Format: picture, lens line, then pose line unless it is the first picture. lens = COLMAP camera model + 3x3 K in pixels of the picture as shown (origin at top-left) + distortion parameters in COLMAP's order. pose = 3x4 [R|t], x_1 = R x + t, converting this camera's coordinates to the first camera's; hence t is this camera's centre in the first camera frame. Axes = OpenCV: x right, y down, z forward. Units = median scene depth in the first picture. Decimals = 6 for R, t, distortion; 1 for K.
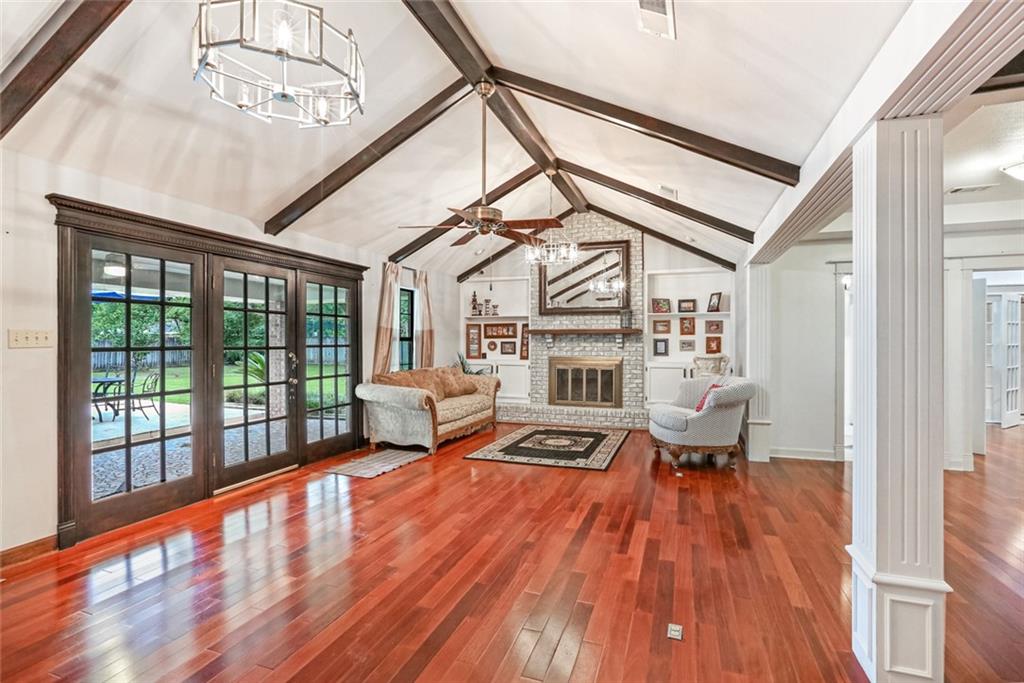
lens RADIAL K [[475.6, 0, 513.3], [0, 475.6, 340.3], [0, 0, 1]] dist [-0.026721, 0.013558]
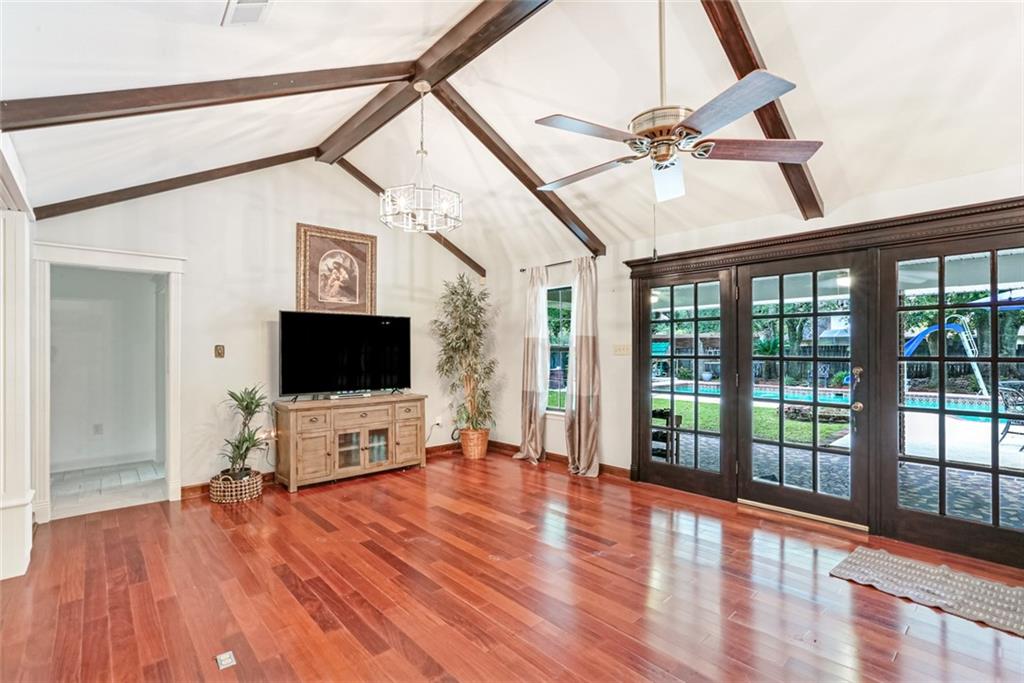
lens RADIAL K [[475.6, 0, 515.2], [0, 475.6, 349.5], [0, 0, 1]] dist [-0.026721, 0.013558]
pose [[-0.485458, -0.002180, -0.874257, 0.493705], [0.005906, 0.999966, -0.005773, 0.004234], [0.874240, -0.007966, -0.485428, 1.097685]]
